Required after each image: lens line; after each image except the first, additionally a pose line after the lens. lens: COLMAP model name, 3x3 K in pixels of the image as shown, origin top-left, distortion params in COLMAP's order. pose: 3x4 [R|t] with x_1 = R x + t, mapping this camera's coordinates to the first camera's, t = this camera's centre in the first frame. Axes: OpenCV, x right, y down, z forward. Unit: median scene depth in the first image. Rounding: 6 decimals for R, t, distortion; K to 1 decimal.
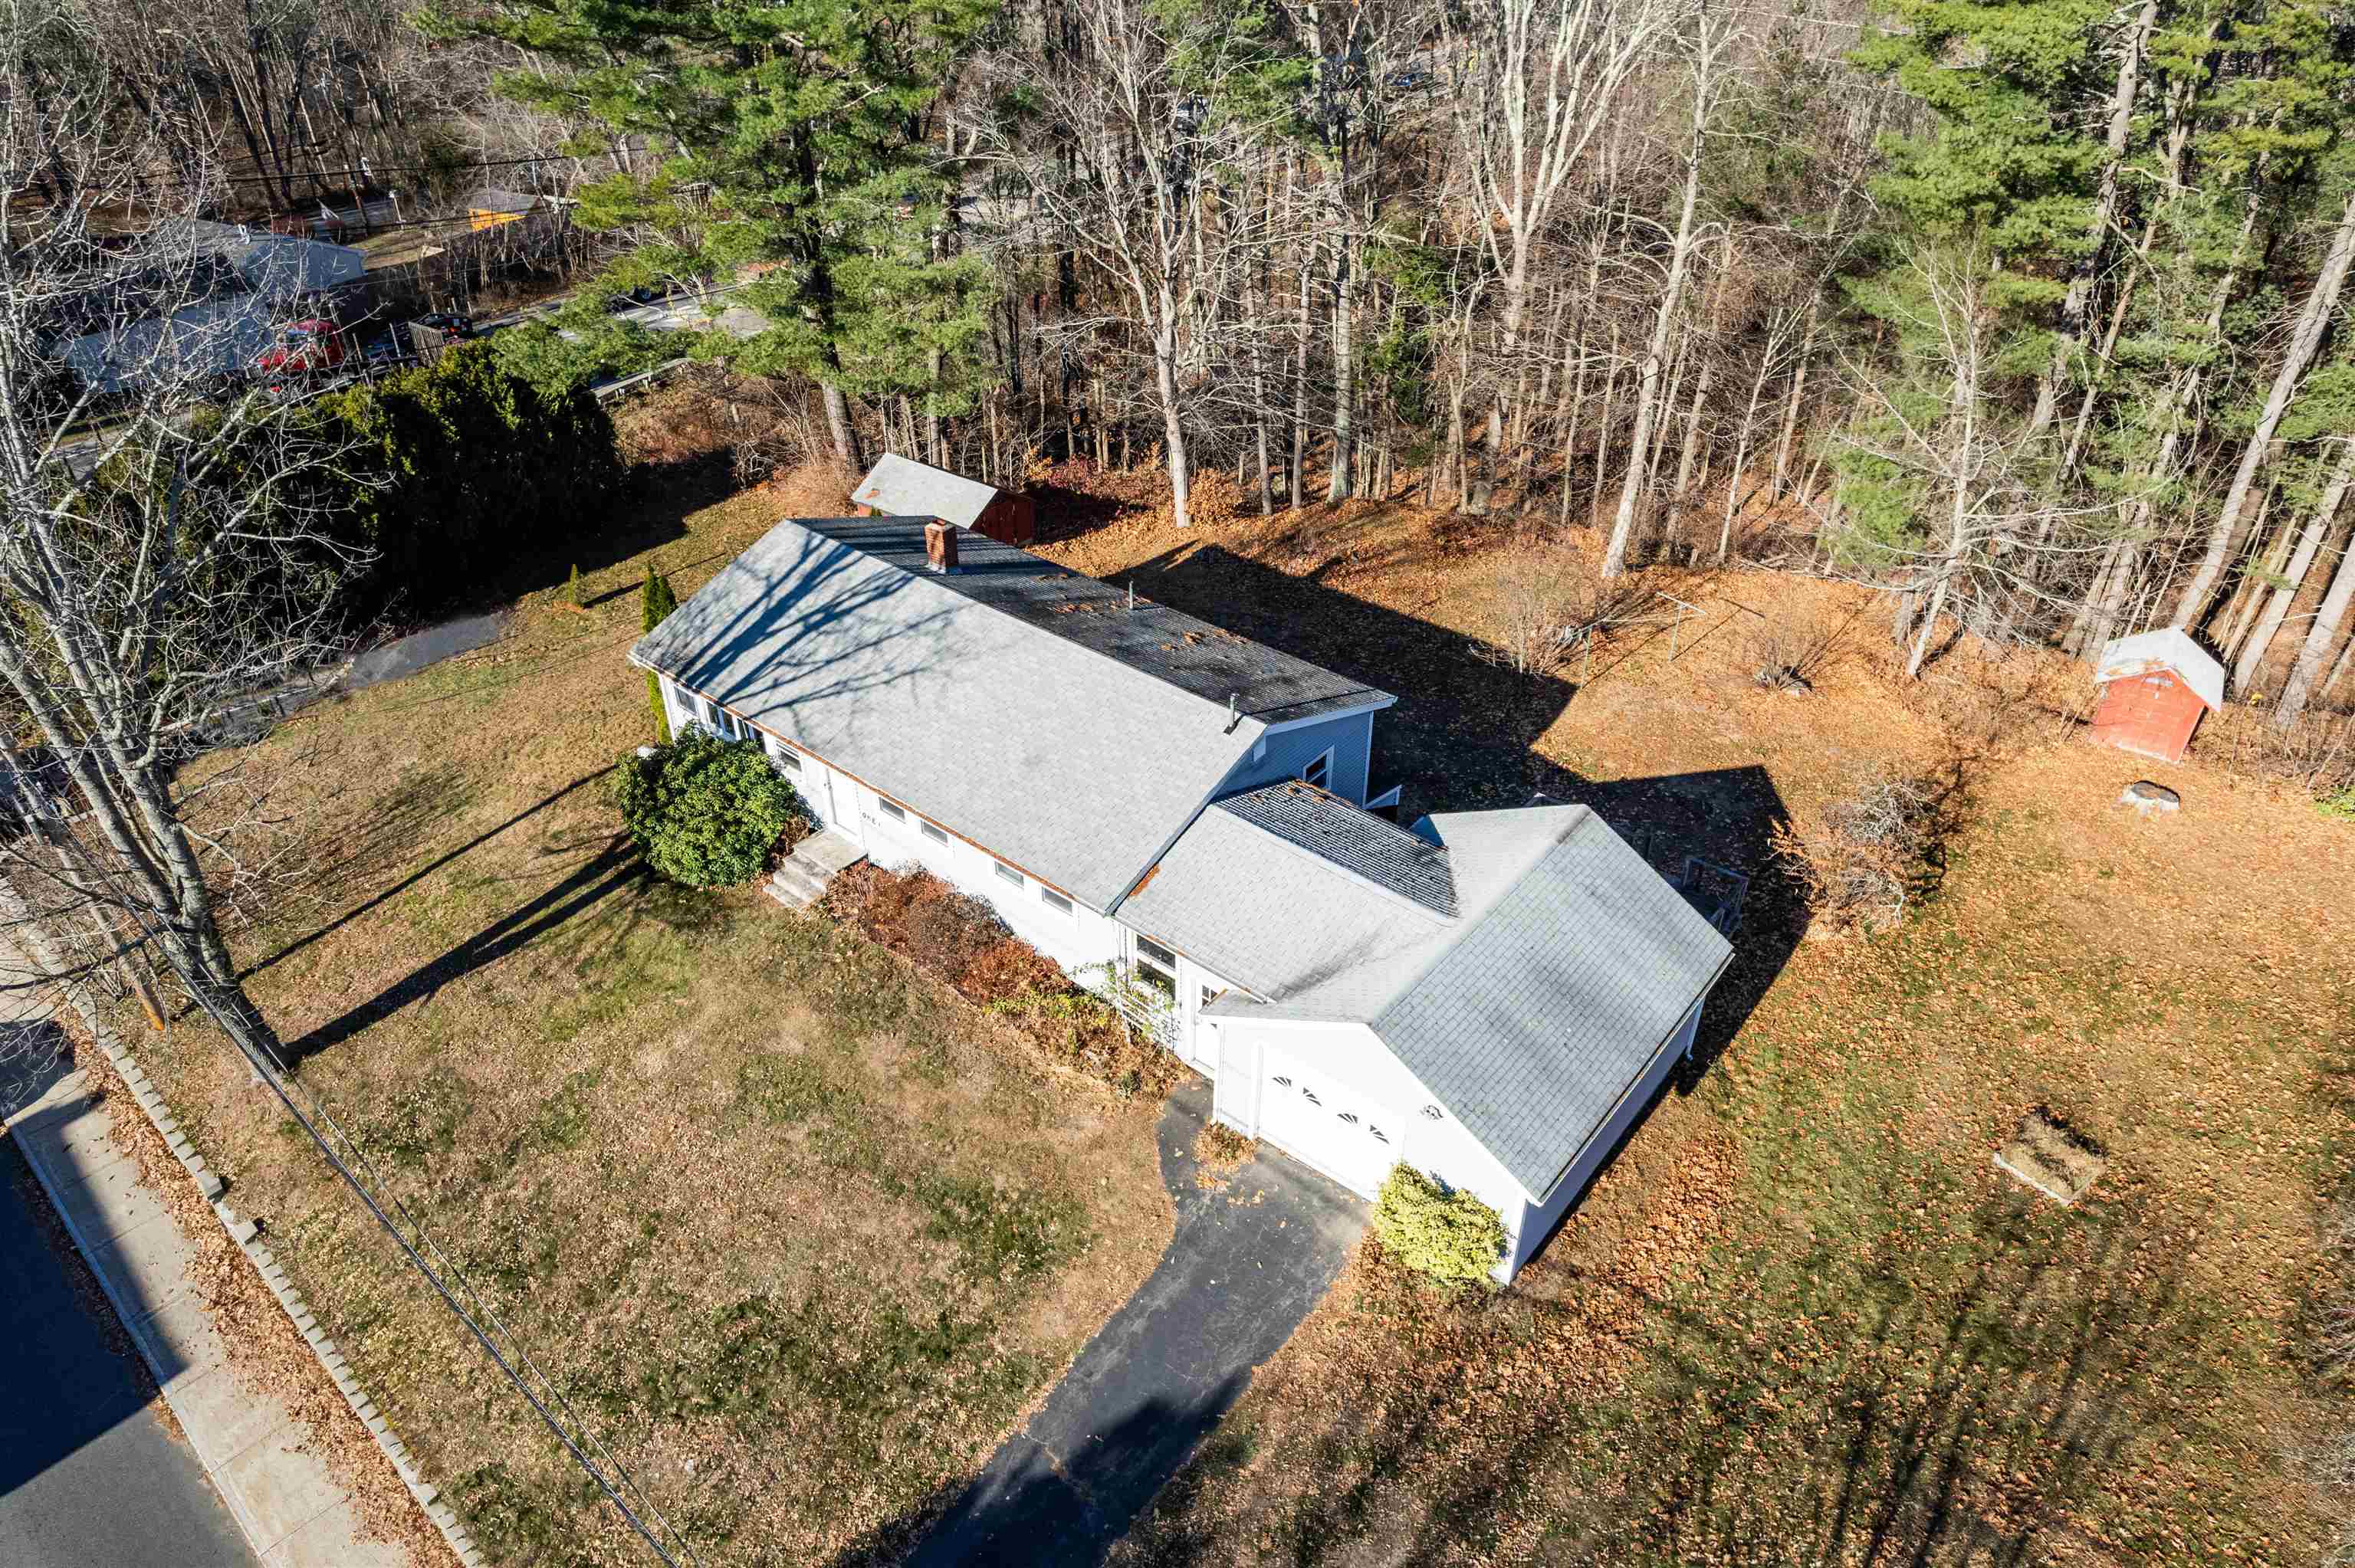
lens RADIAL K [[1501.2, 0, 1173.6], [0, 1501.2, 820.1], [0, 0, 1]] dist [-0.043305, 0.000599]
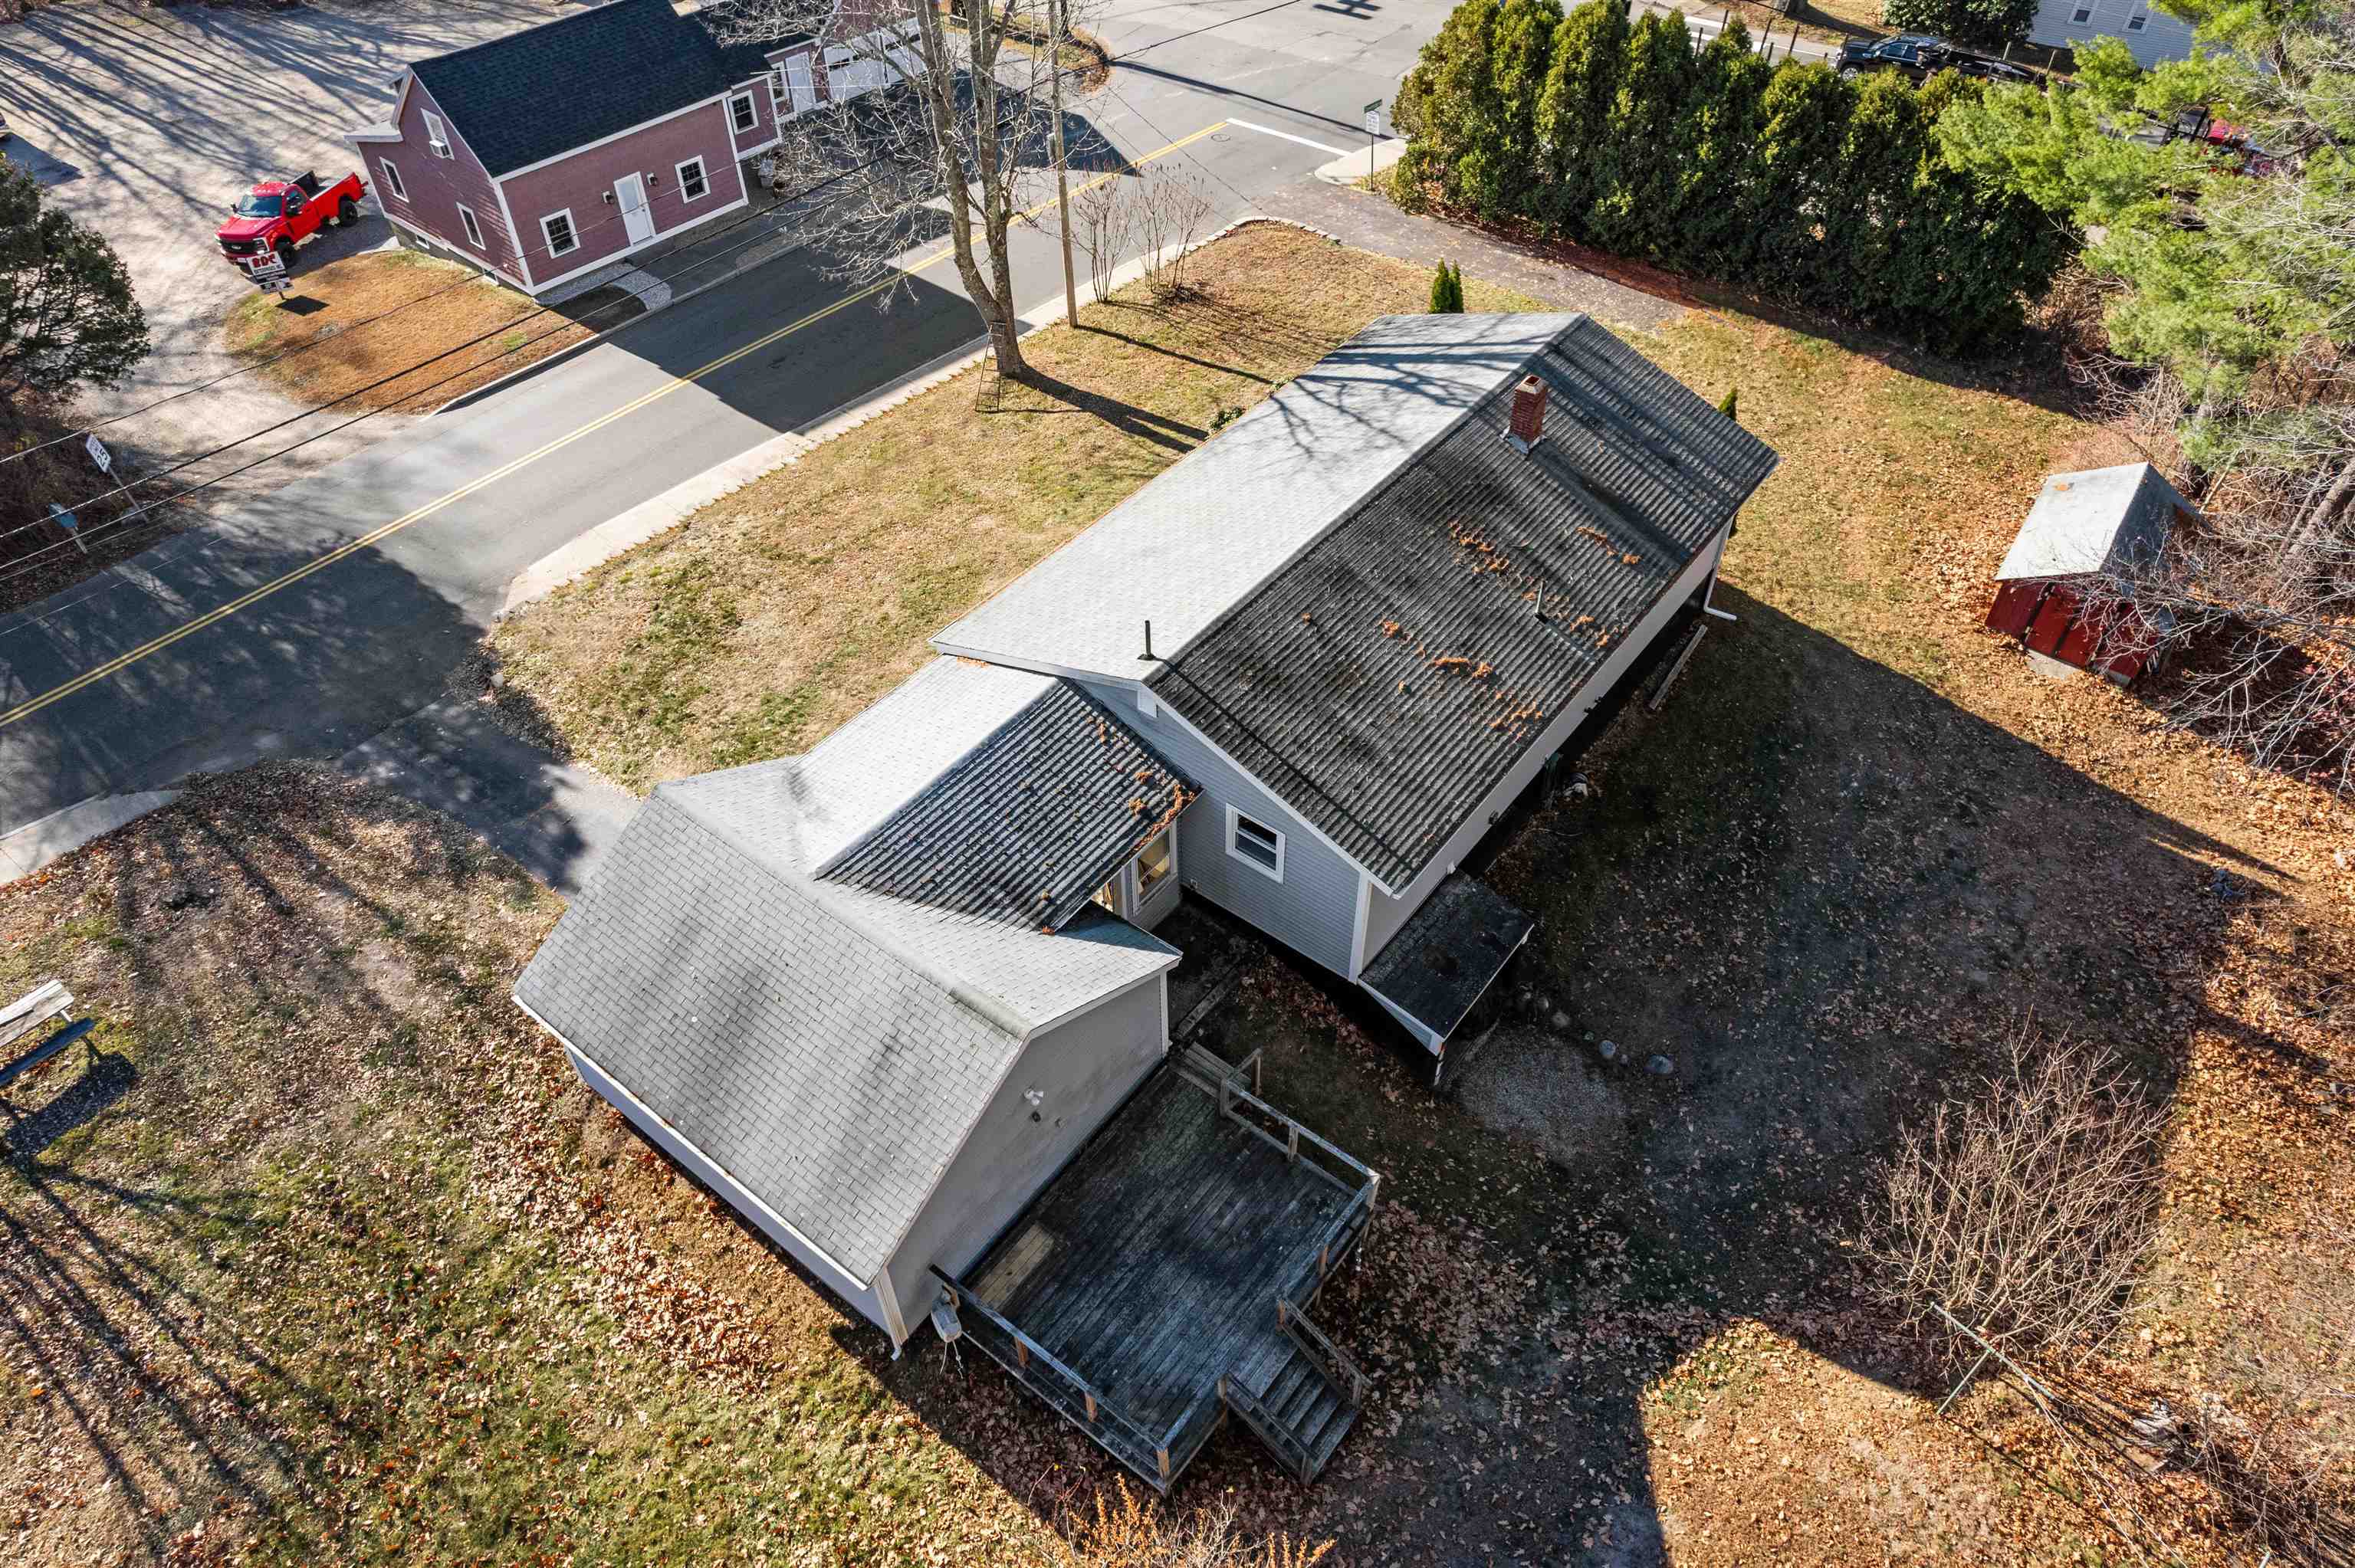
lens RADIAL K [[1474.9, 0, 1183.3], [0, 1474.9, 801.8], [0, 0, 1]] dist [-0.034885, 0.000712]
pose [[0.029461, 0.716308, -0.697163, 0.568112], [-0.578922, 0.580805, 0.572290, -0.421910], [0.814851, 0.386742, 0.431797, 0.609220]]
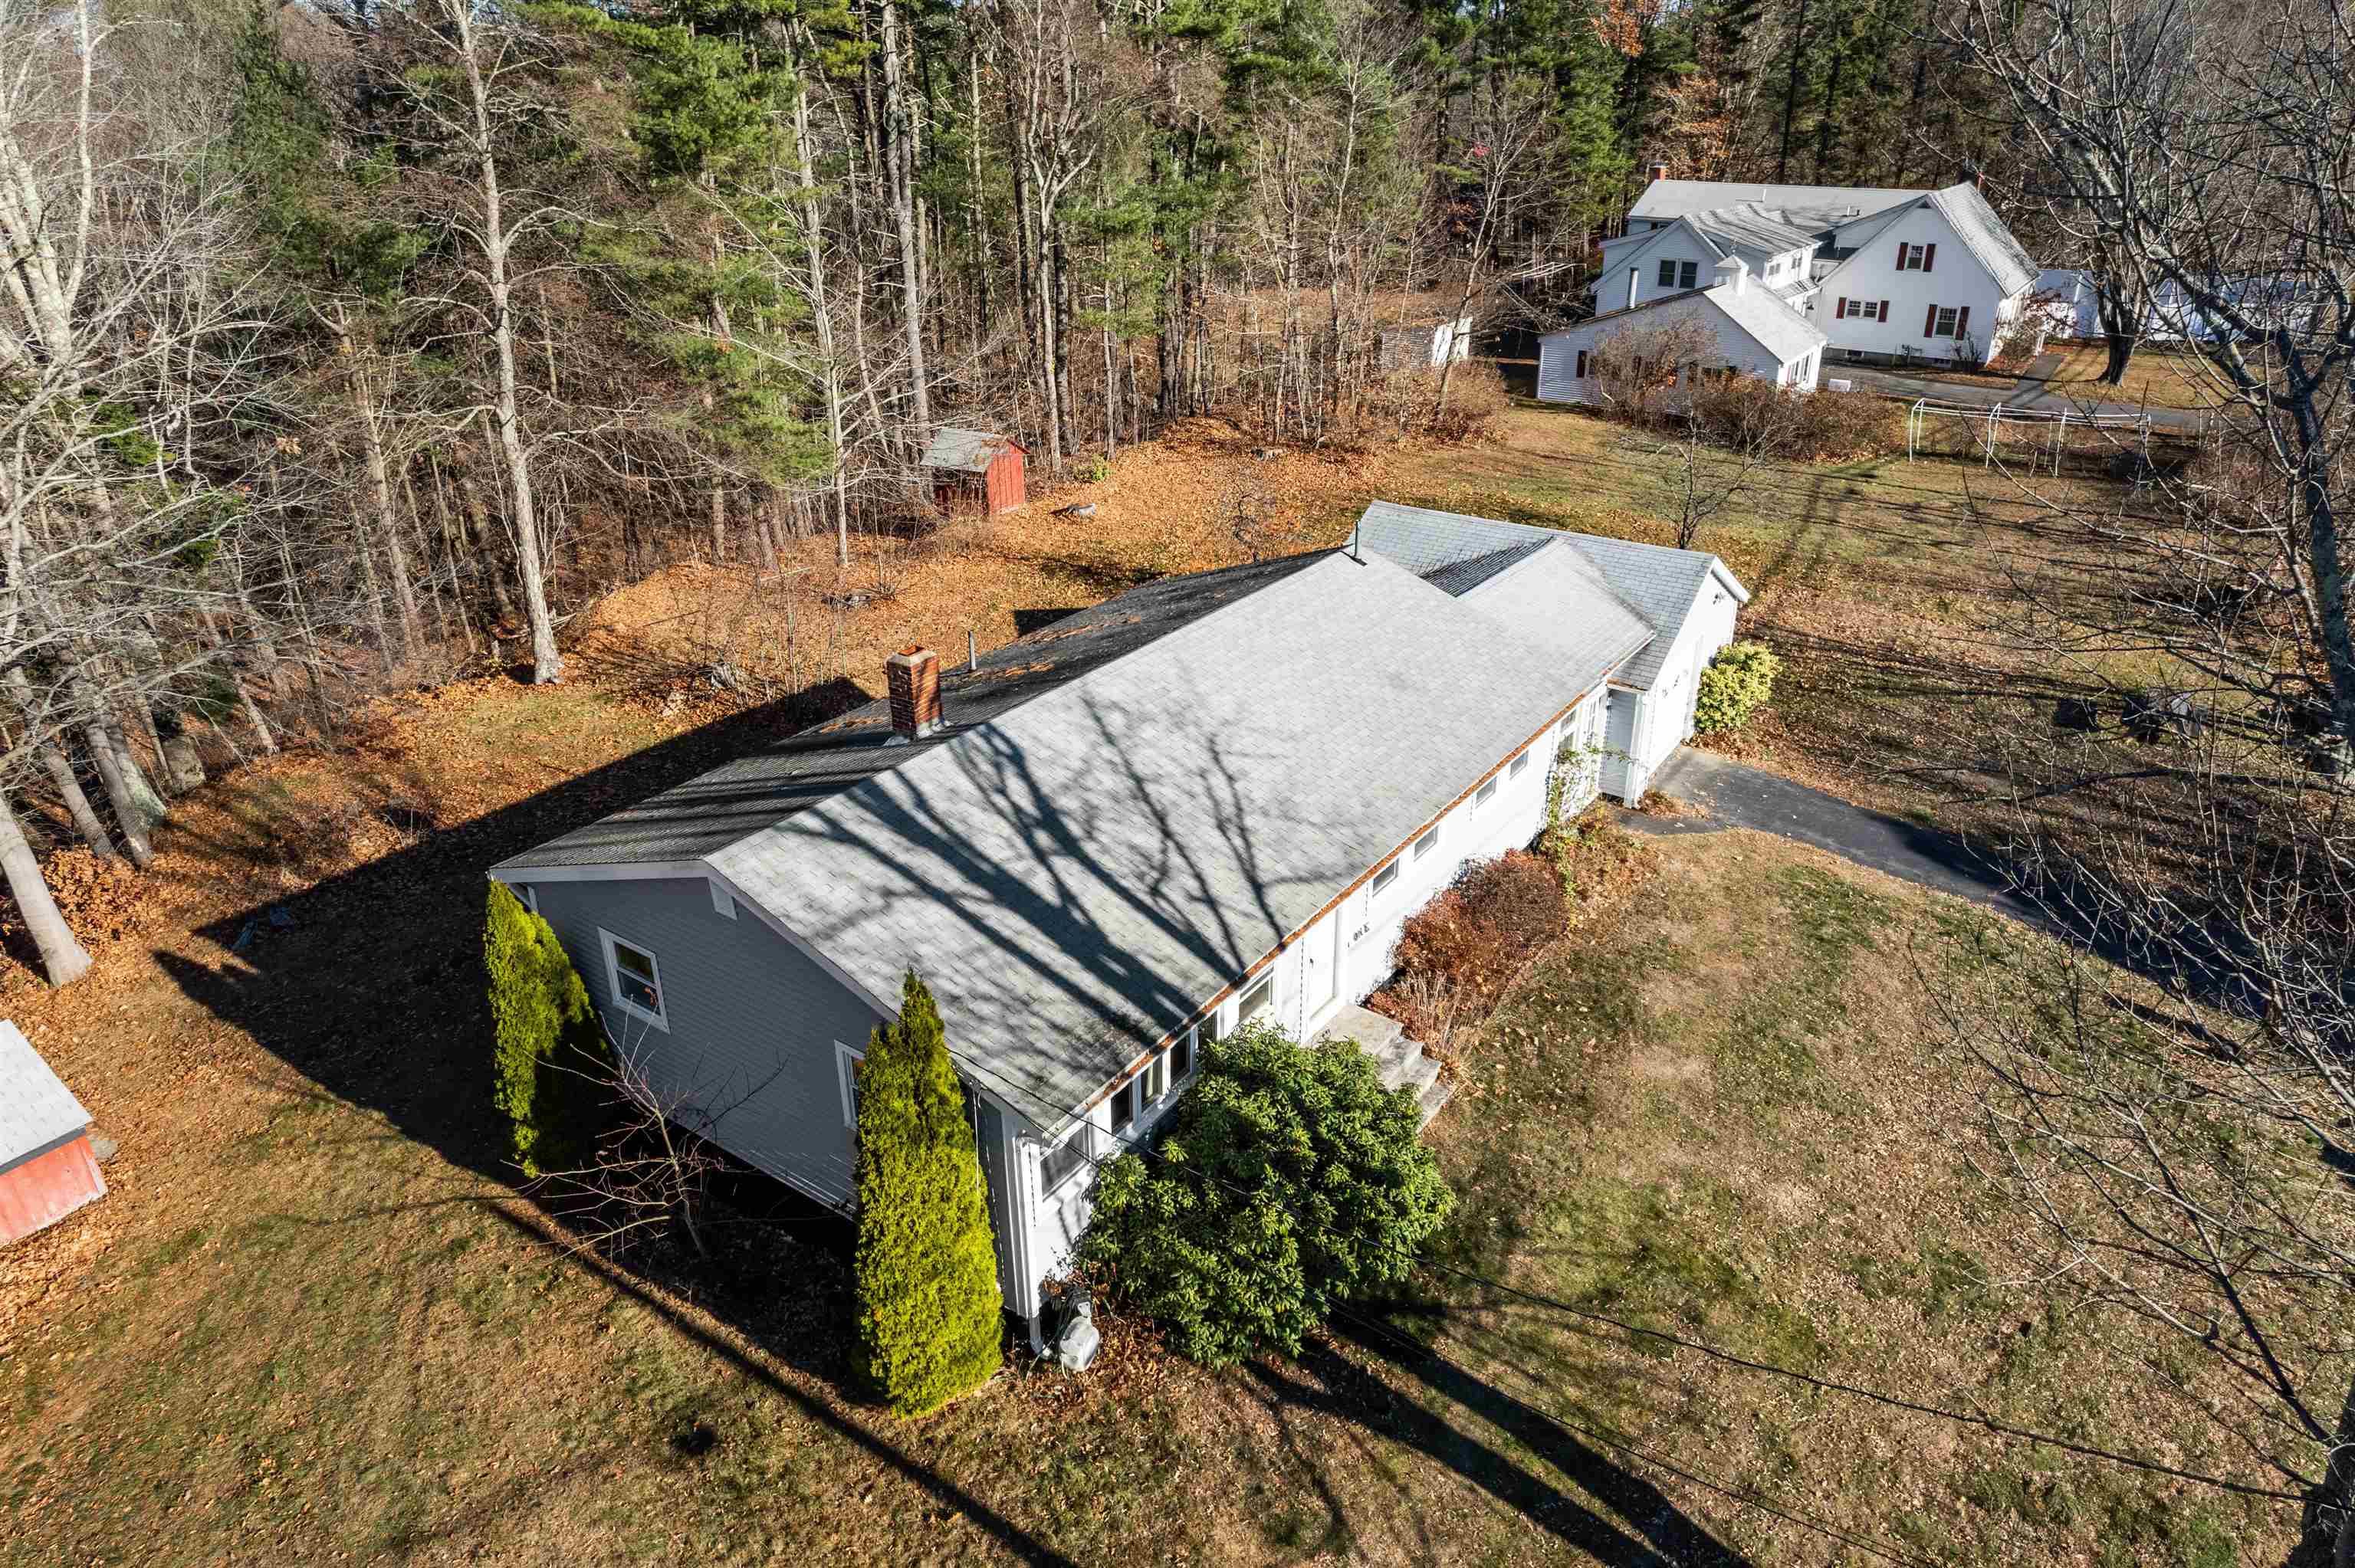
lens RADIAL K [[1501.2, 0, 1173.6], [0, 1501.2, 820.1], [0, 0, 1]] dist [-0.043305, 0.000599]
pose [[-0.079521, -0.448092, 0.890444, -0.726190], [0.590848, 0.698258, 0.404146, -0.333951], [-0.802854, 0.558255, 0.209228, 0.856751]]
